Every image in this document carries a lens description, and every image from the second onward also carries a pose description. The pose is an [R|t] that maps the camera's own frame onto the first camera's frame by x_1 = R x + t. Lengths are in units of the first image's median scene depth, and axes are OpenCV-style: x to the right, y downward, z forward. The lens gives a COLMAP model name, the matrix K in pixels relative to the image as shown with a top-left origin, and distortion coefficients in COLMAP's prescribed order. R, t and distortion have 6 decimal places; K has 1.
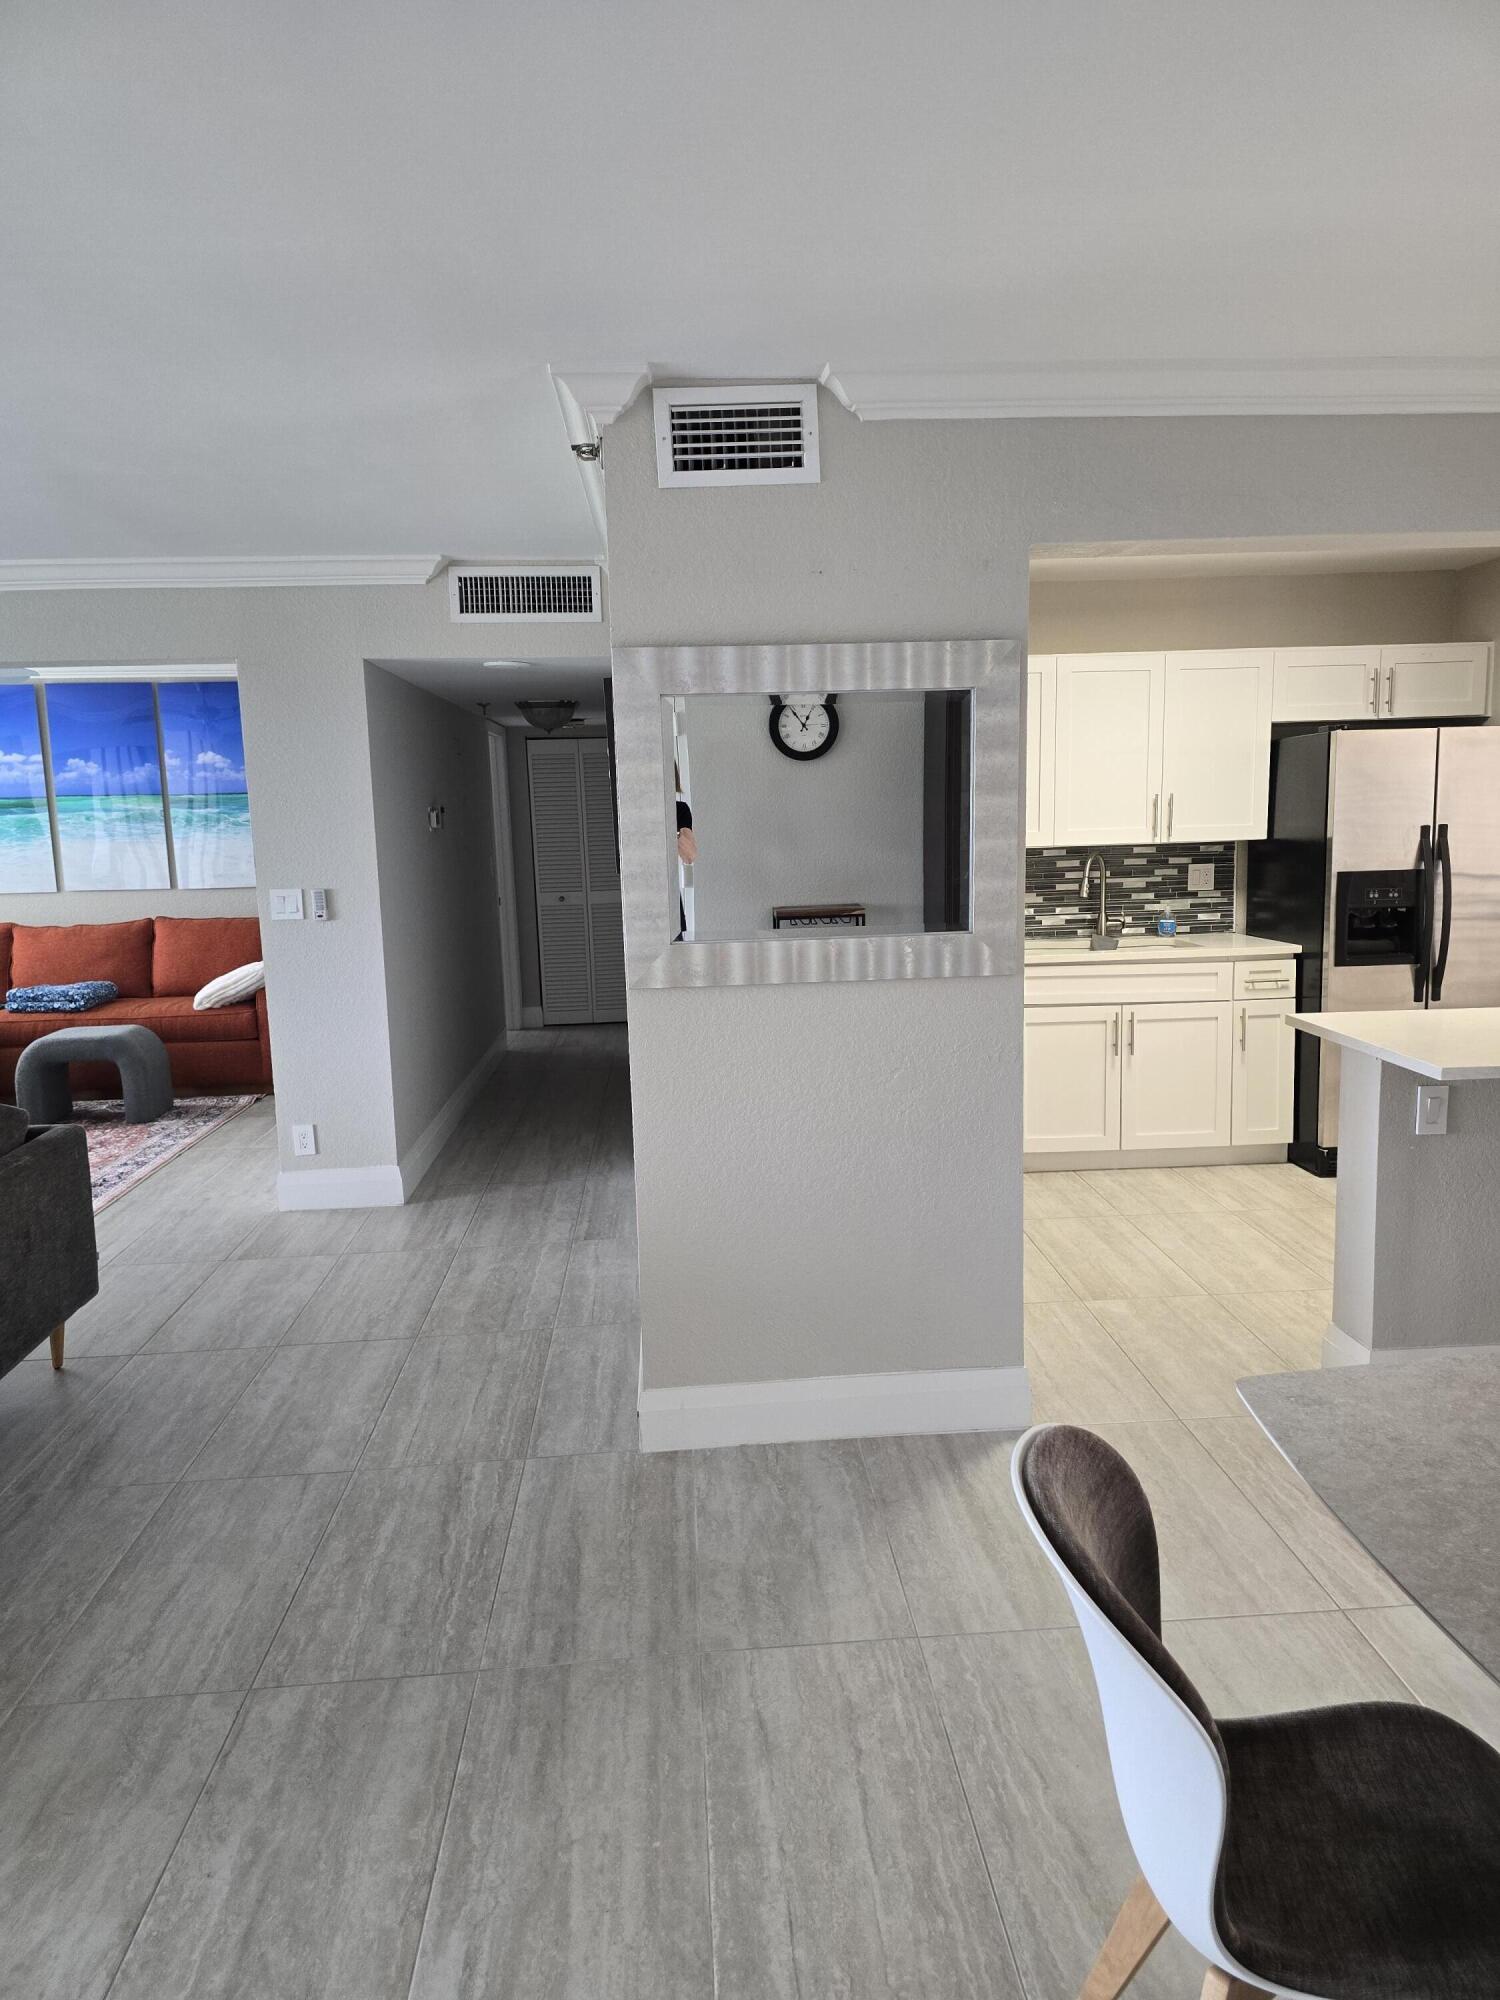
lens RADIAL K [[1337.3, 0, 759.9], [0, 1337.3, 1004.7], [0, 0, 1]] dist [0.067318, -0.063438]
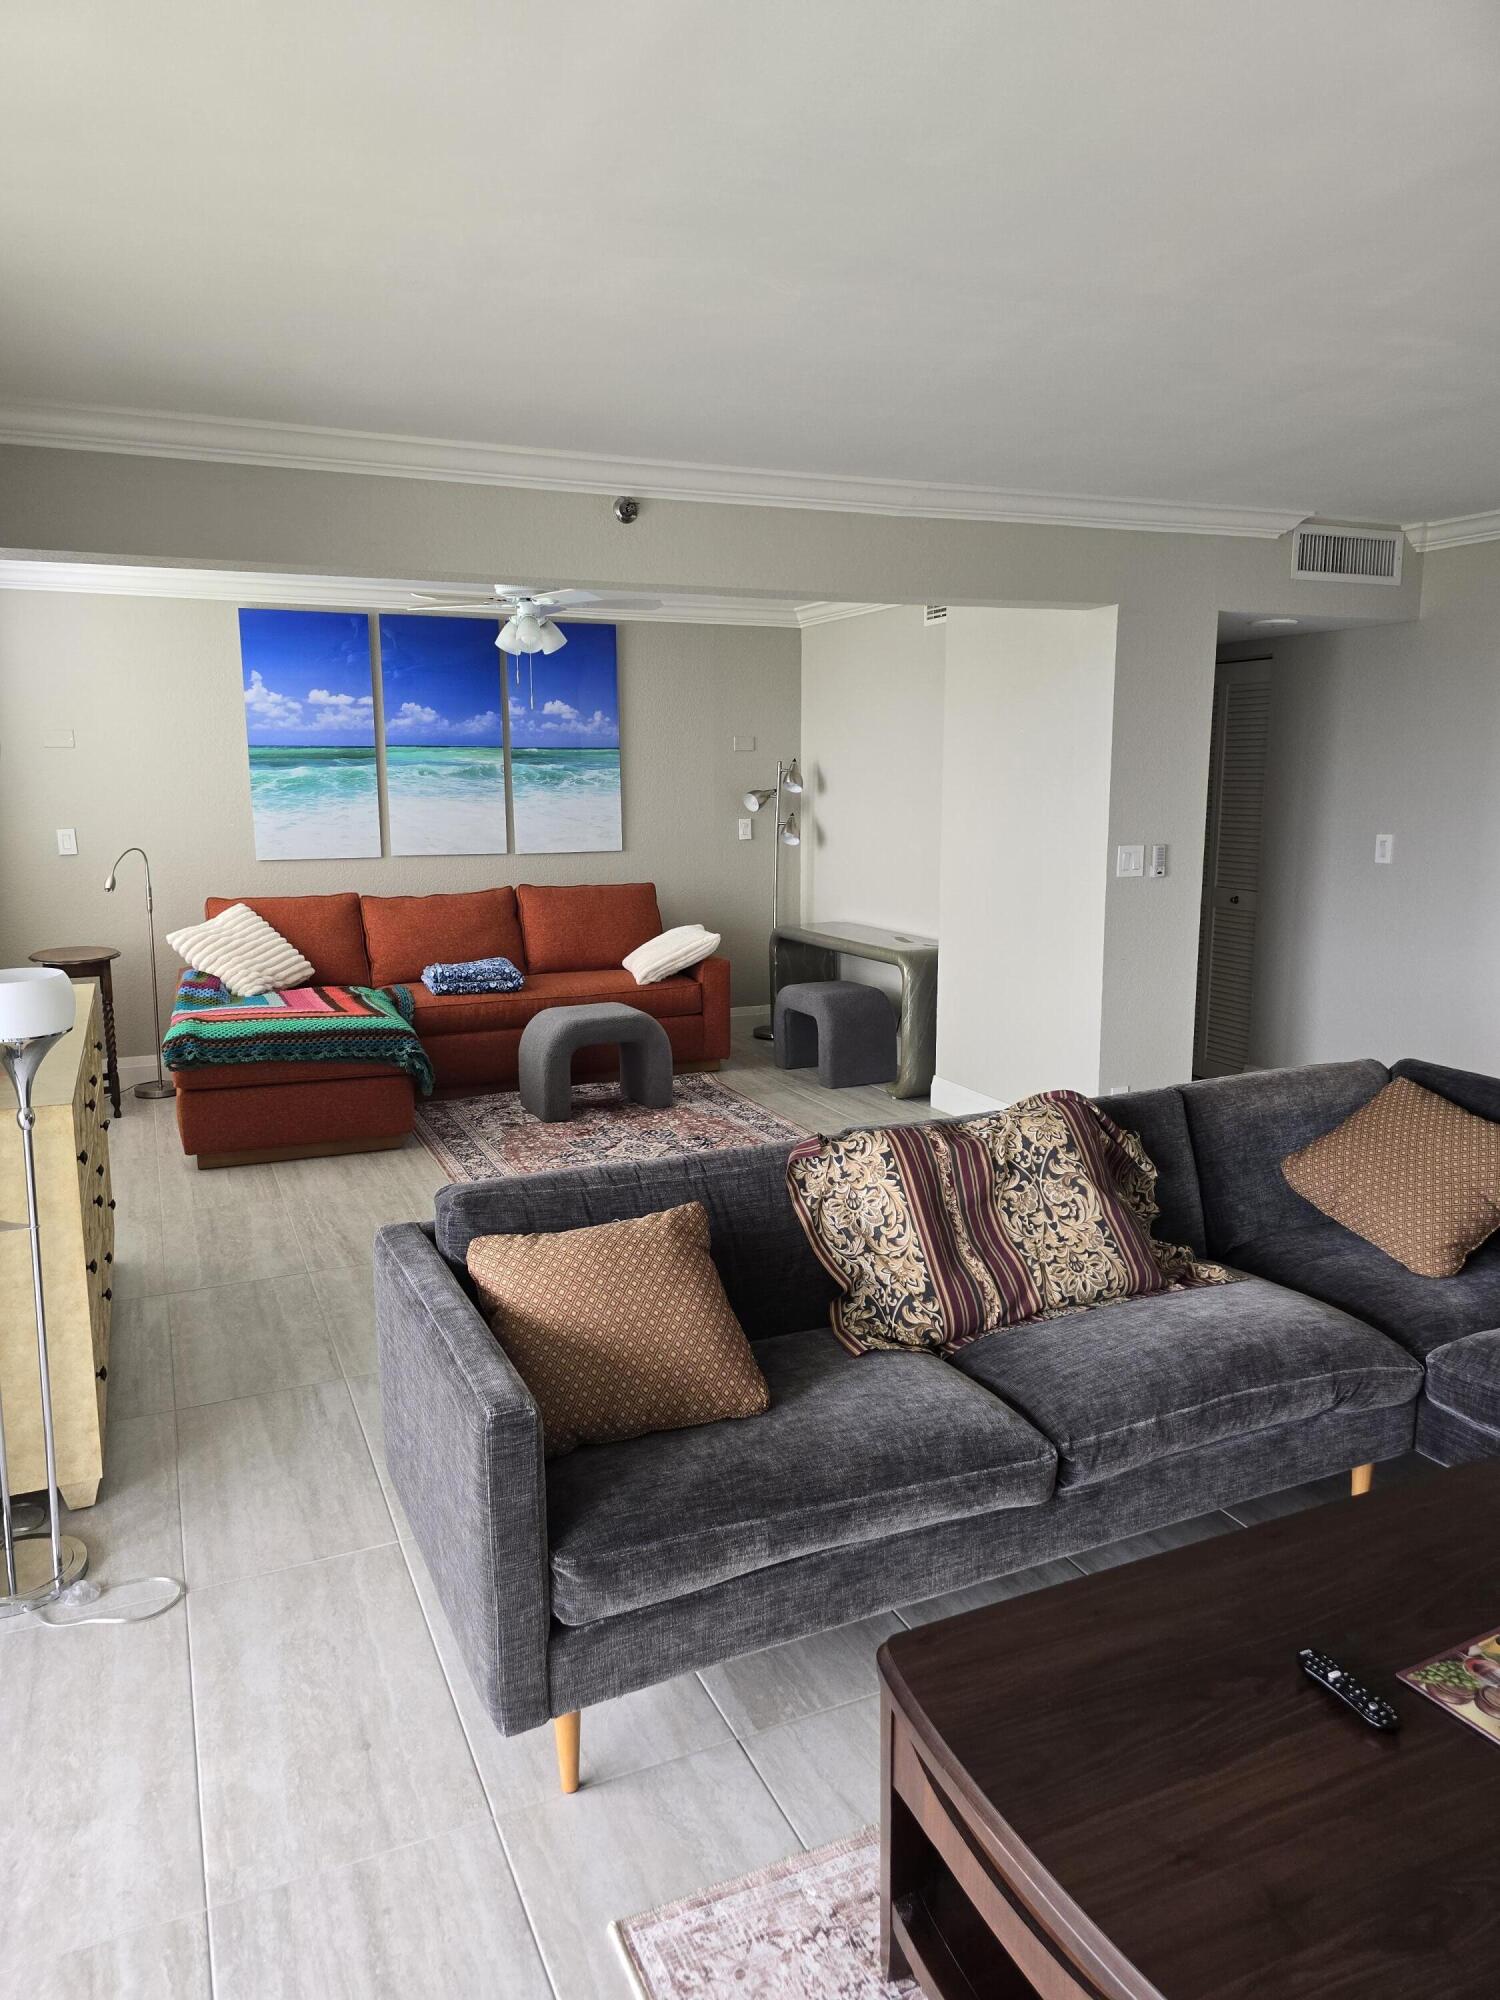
lens RADIAL K [[1337.3, 0, 742.2], [0, 1337.3, 984.0], [0, 0, 1]] dist [0.067318, -0.063438]
pose [[0.939615, -0.033085, 0.340629, -0.928866], [0.032351, 0.999446, 0.007834, -0.002408], [-0.340700, 0.003659, 0.940165, 0.181518]]
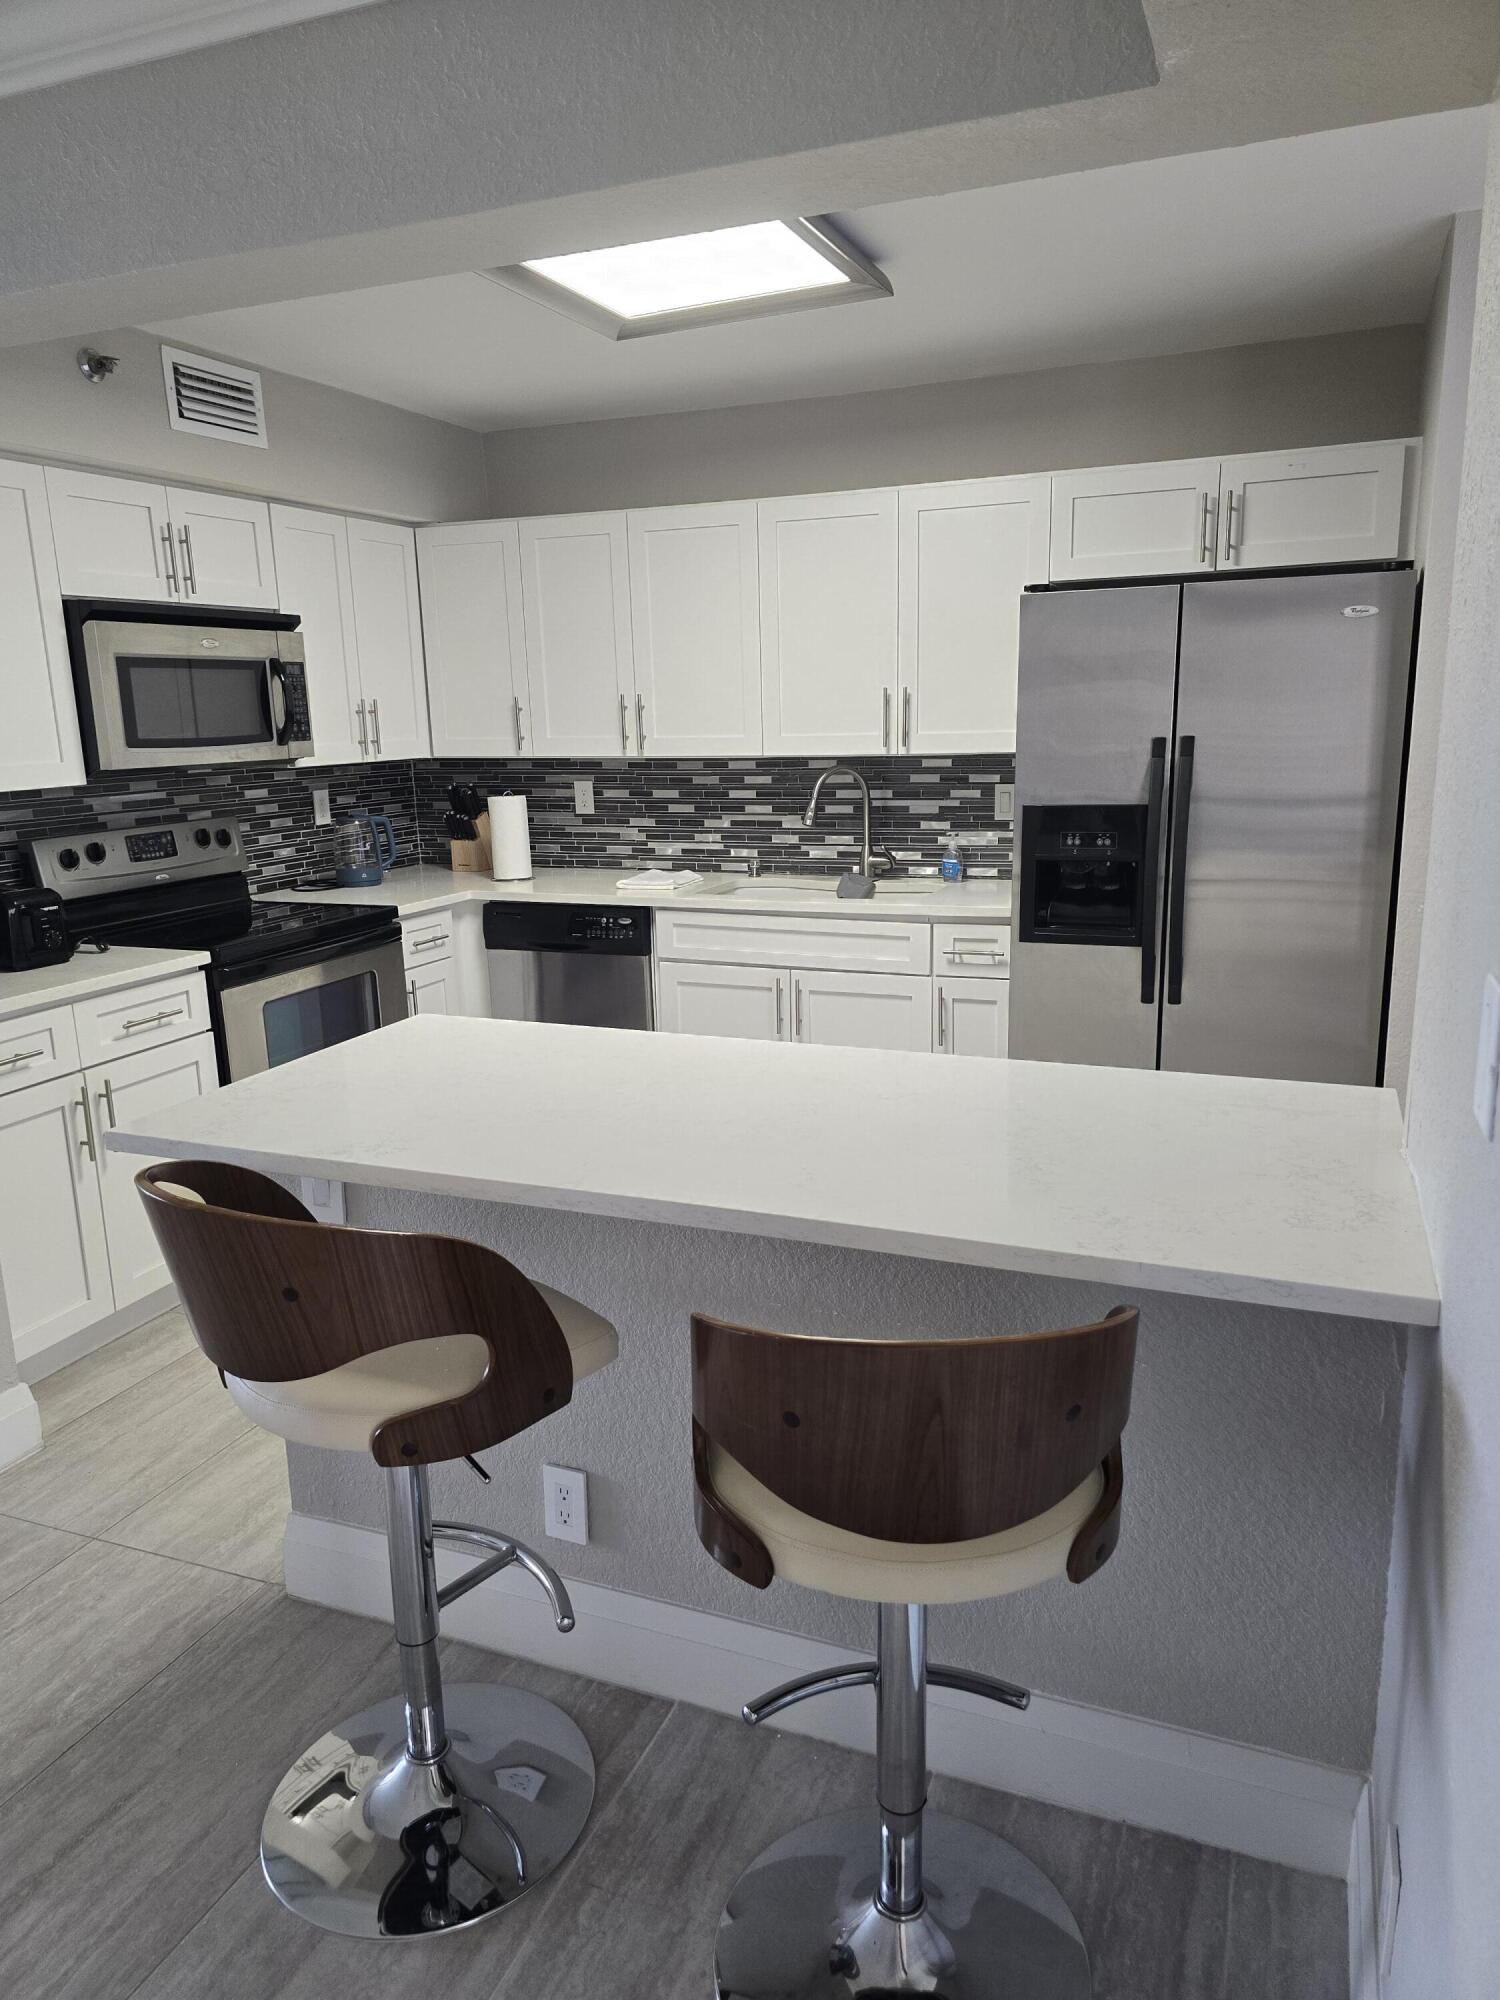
lens RADIAL K [[1337.3, 0, 757.1], [0, 1337.3, 1003.0], [0, 0, 1]] dist [0.067318, -0.063438]
pose [[0.900765, 0.096366, -0.423480, 0.604406], [-0.062023, 0.993621, 0.094180, -0.053660], [0.429855, -0.058568, 0.900997, 0.319606]]
